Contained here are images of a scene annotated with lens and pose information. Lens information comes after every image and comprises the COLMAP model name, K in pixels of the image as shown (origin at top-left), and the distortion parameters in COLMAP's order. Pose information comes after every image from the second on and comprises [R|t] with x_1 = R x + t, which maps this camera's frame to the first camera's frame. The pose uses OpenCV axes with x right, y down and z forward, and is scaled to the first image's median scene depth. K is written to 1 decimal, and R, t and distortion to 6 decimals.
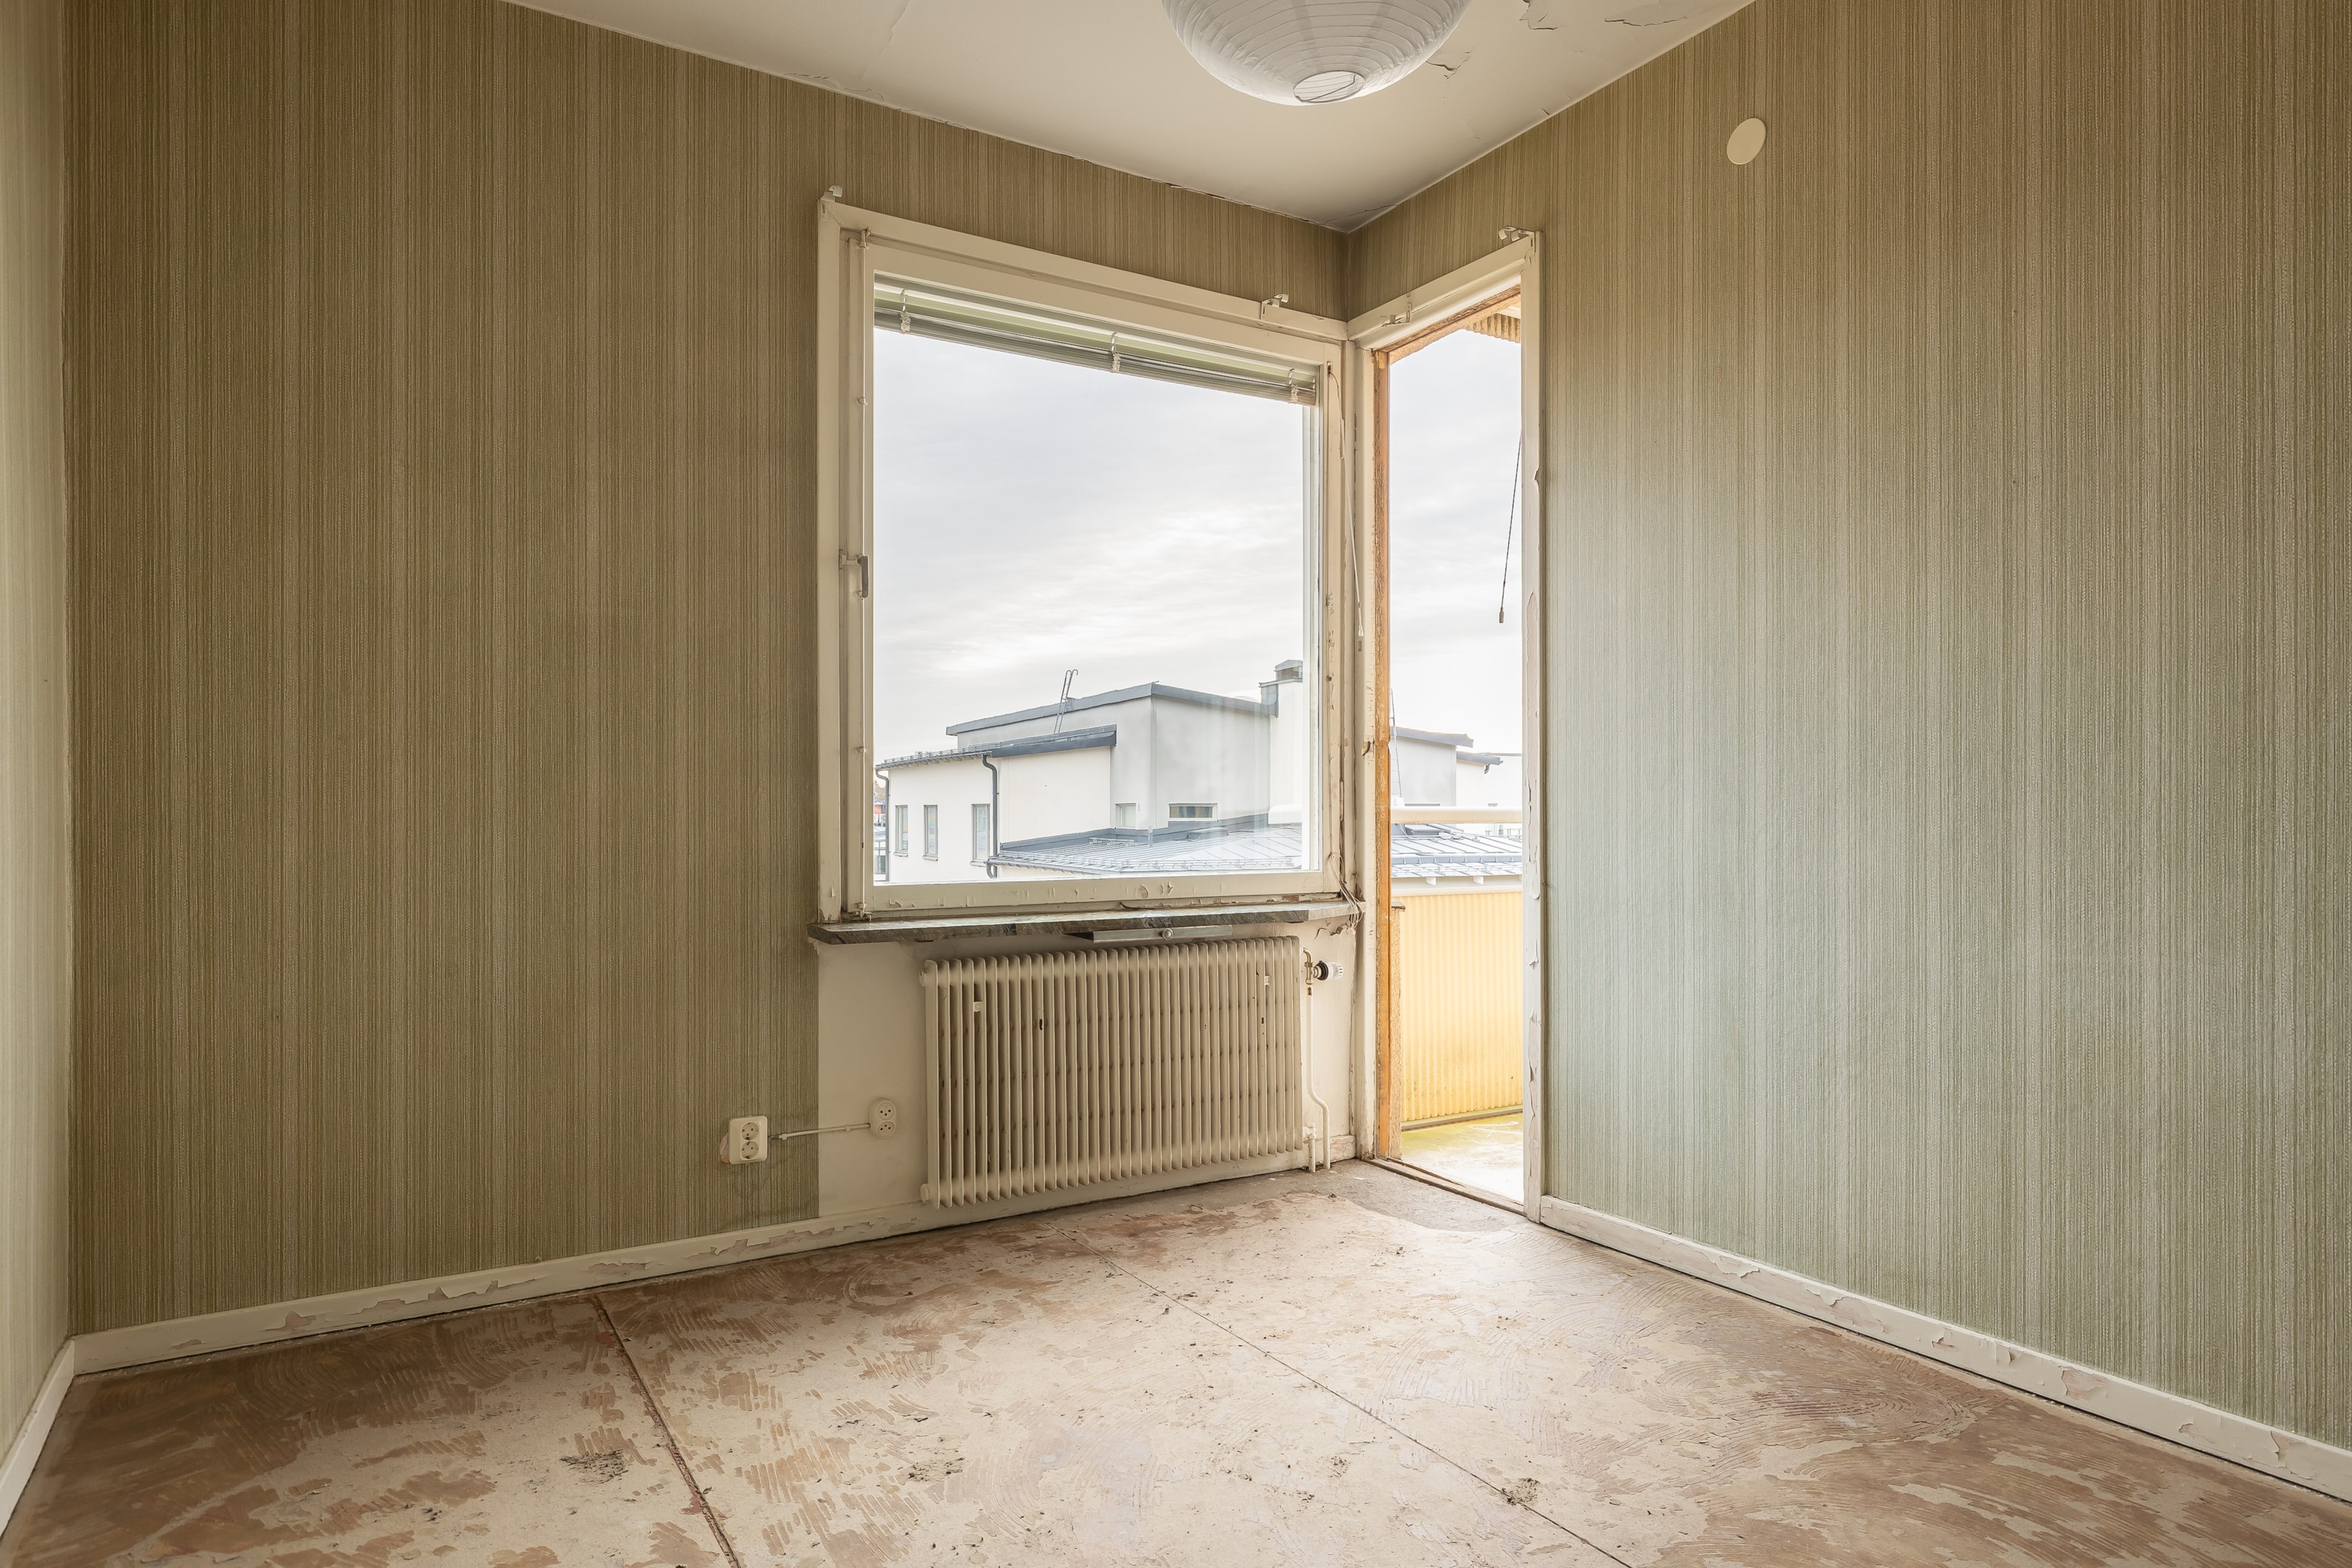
lens RADIAL K [[1374.0, 0, 1176.4], [0, 1374.0, 807.3], [0, 0, 1]] dist [0.002116, -0.002072]
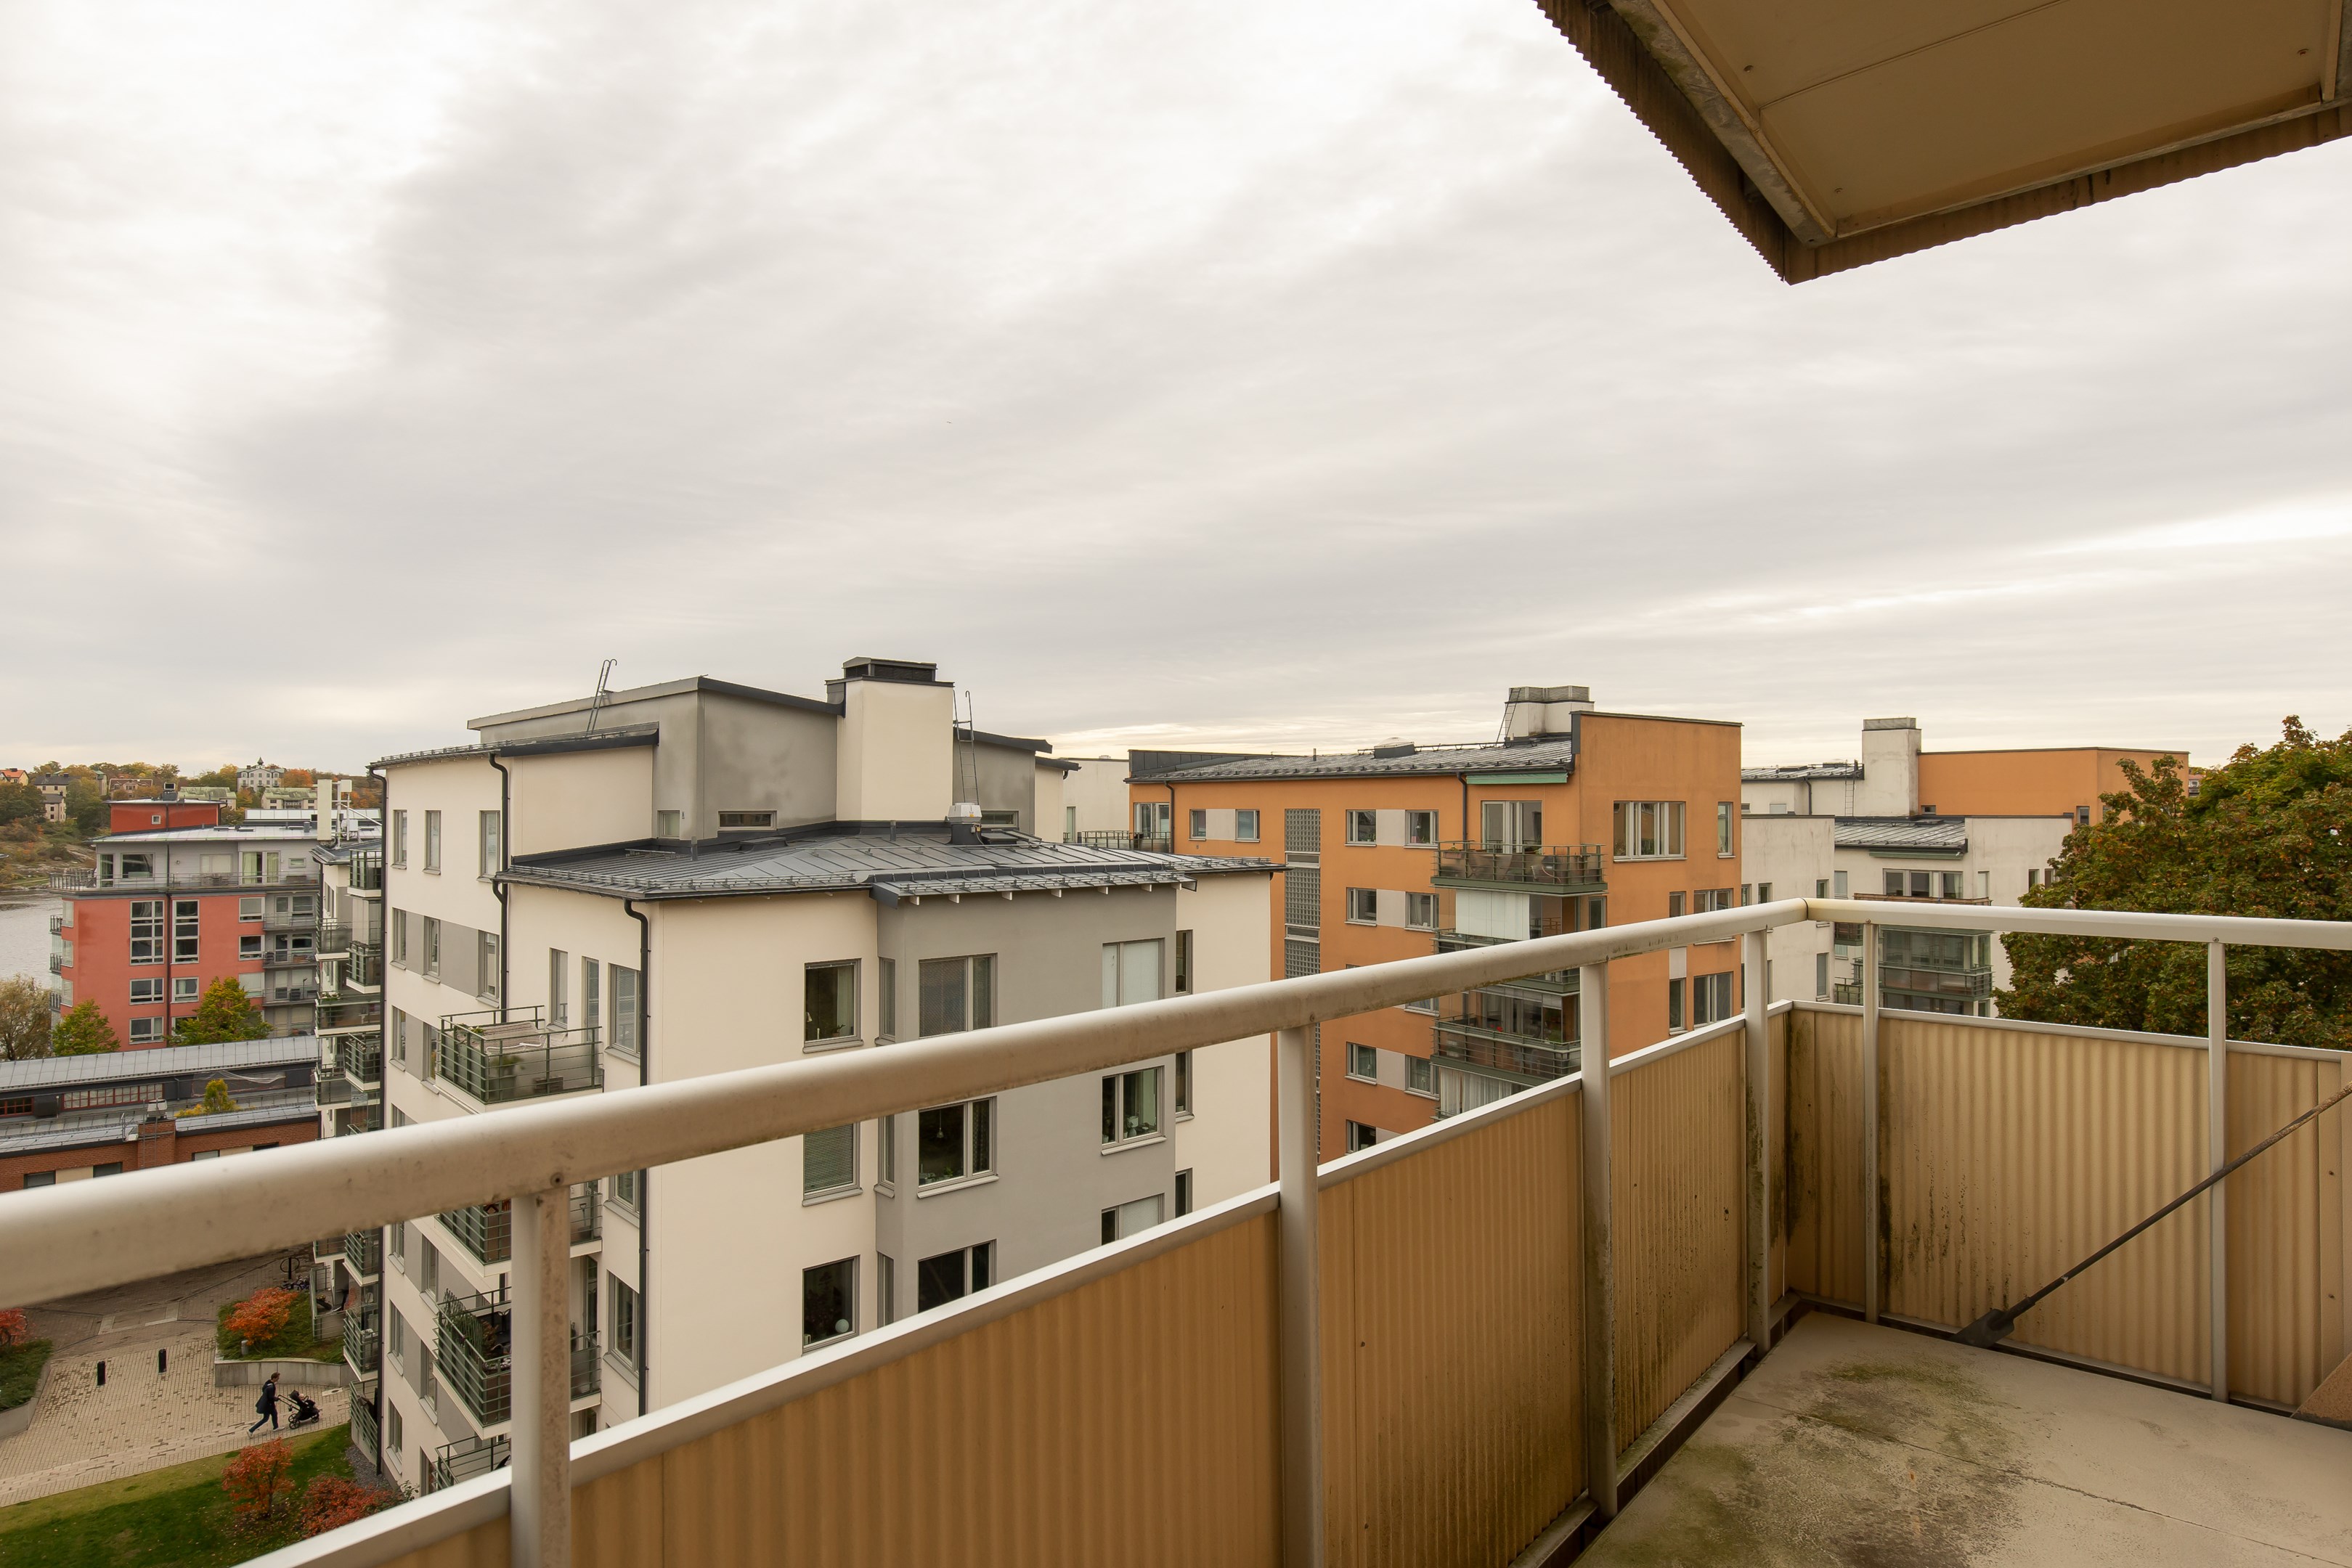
lens RADIAL K [[1275.0, 0, 1184.8], [0, 1275.0, 798.5], [0, 0, 1]] dist [0.009953, -0.000508]
pose [[0.950362, 0.003454, 0.311128, 0.269447], [-0.001749, 0.999982, -0.005759, -0.074042], [-0.311142, 0.004929, 0.950351, 1.230213]]
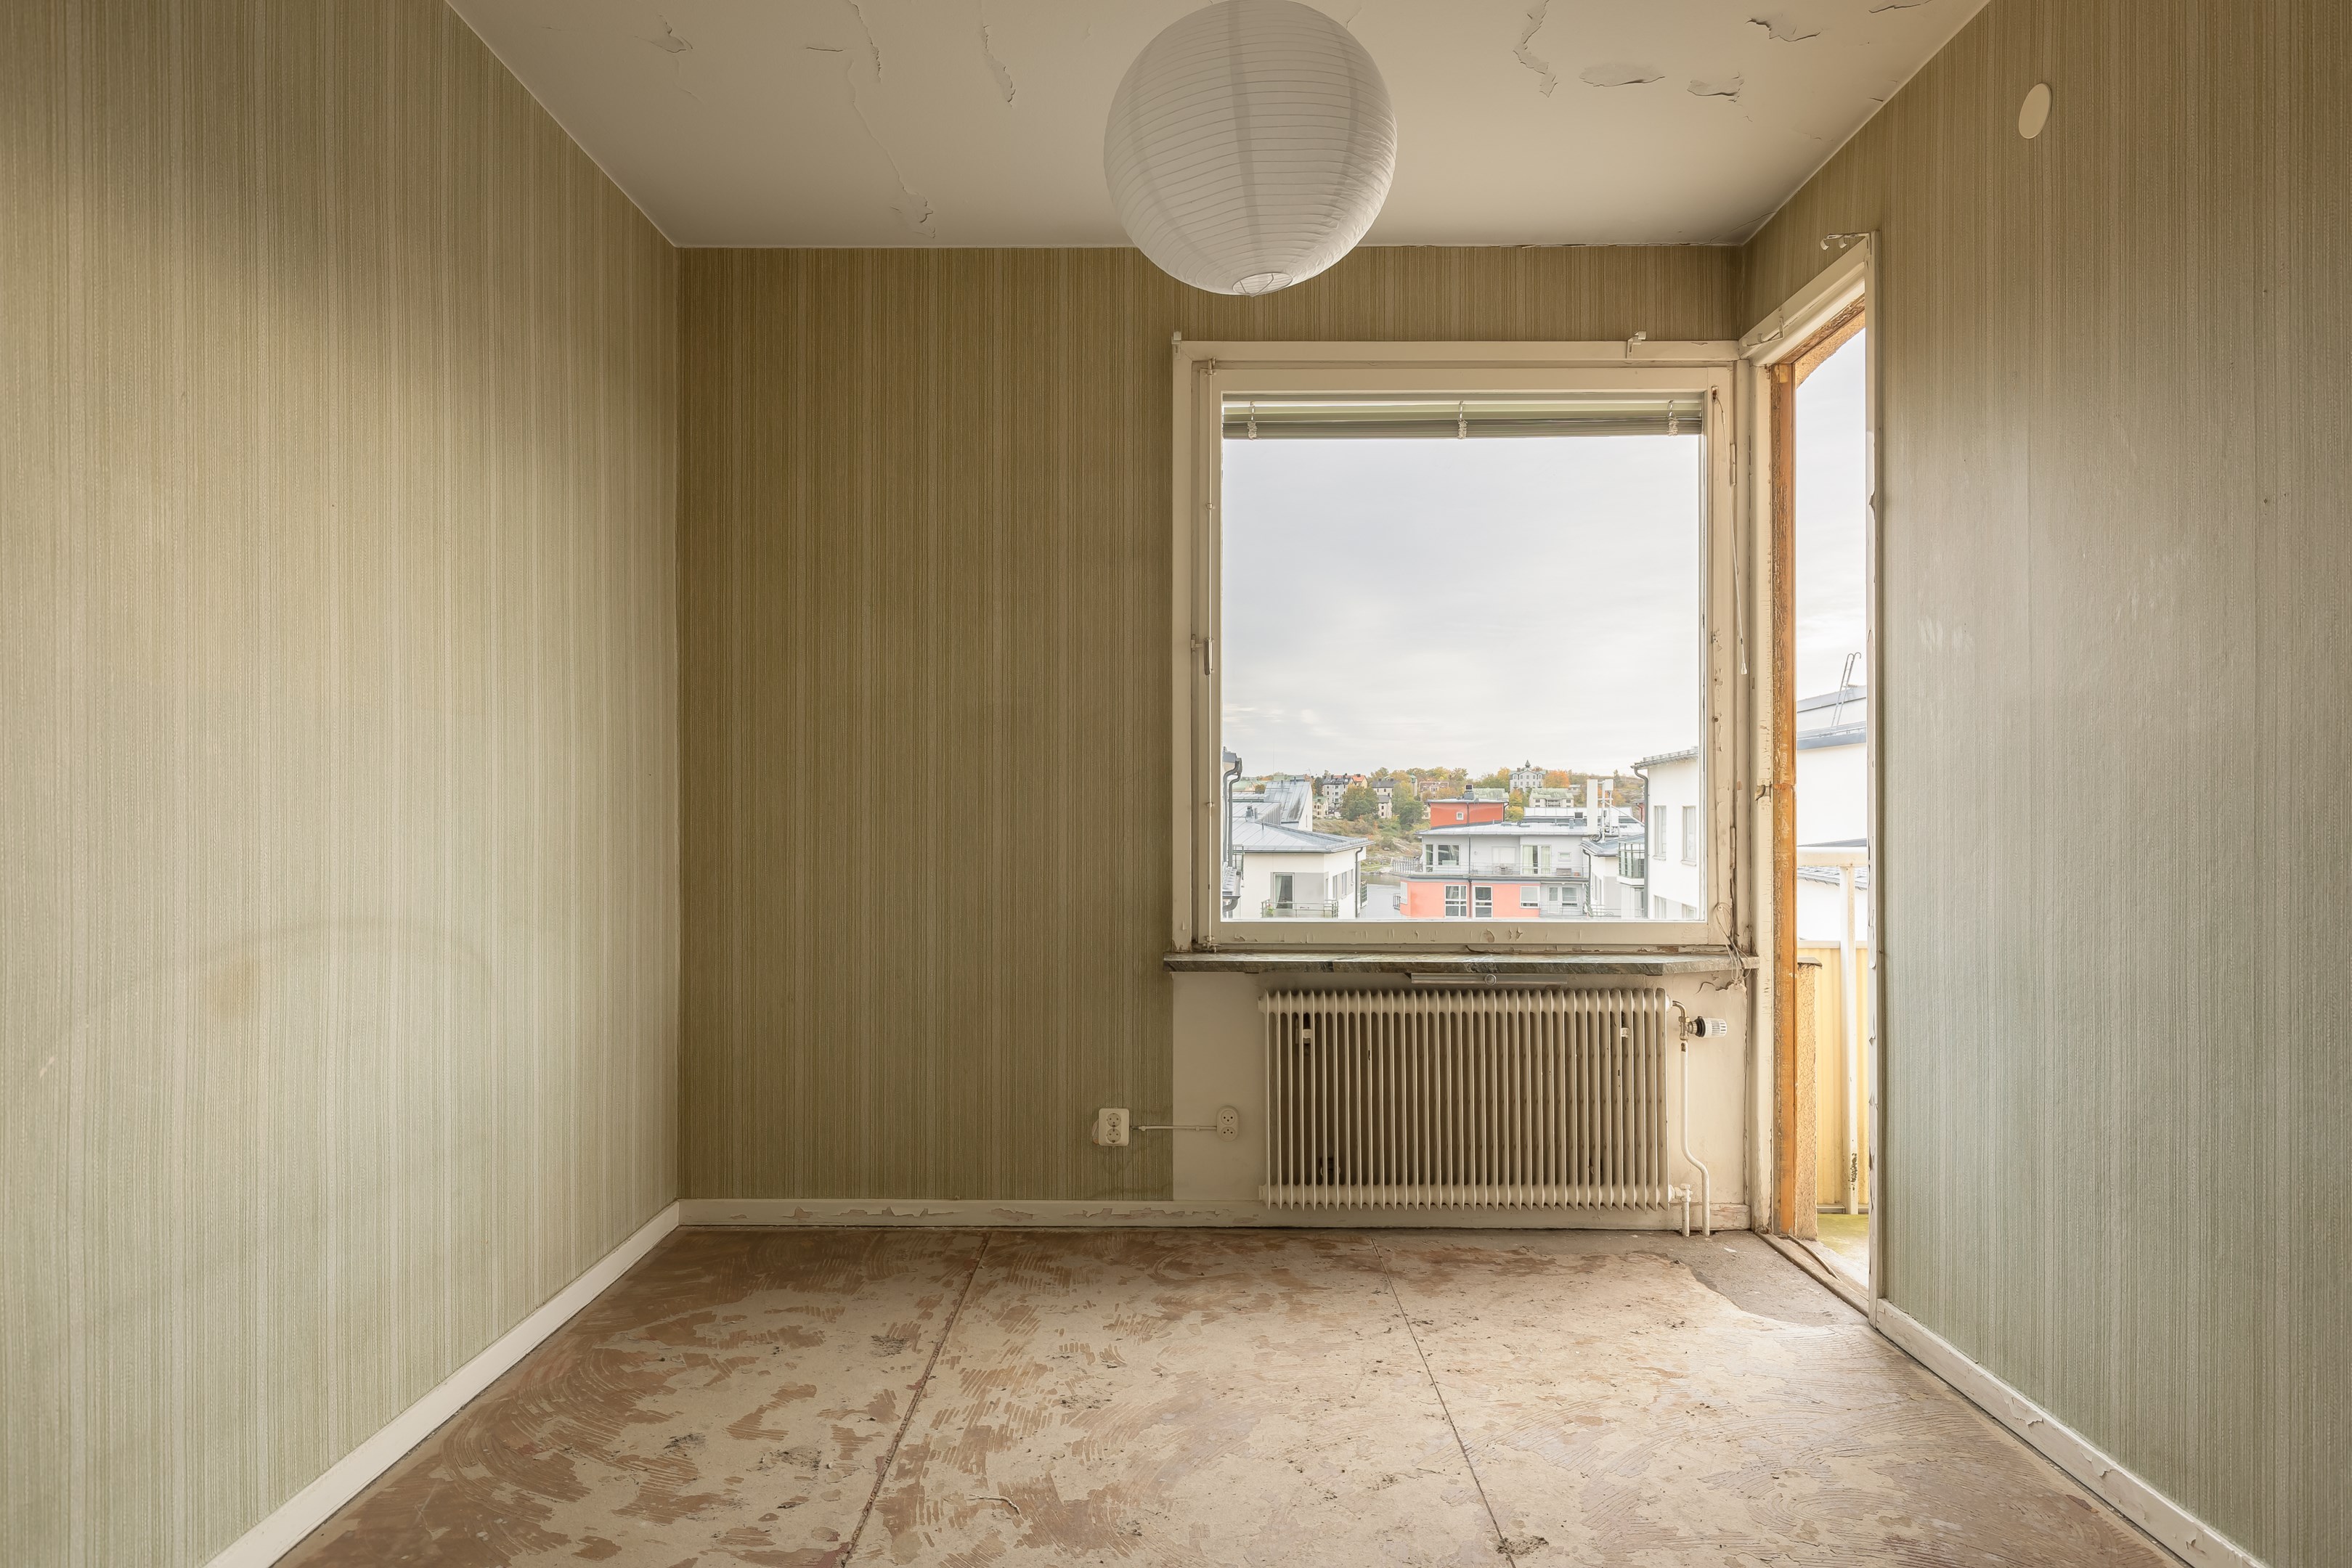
lens RADIAL K [[1419.0, 0, 1163.4], [0, 1419.0, 797.7], [0, 0, 1]] dist [0.001392, -0.000764]
pose [[0.847456, -0.001111, -0.530864, 0.411056], [-0.001047, 0.999992, -0.003764, -0.047138], [0.530864, 0.003746, 0.847449, -0.044733]]
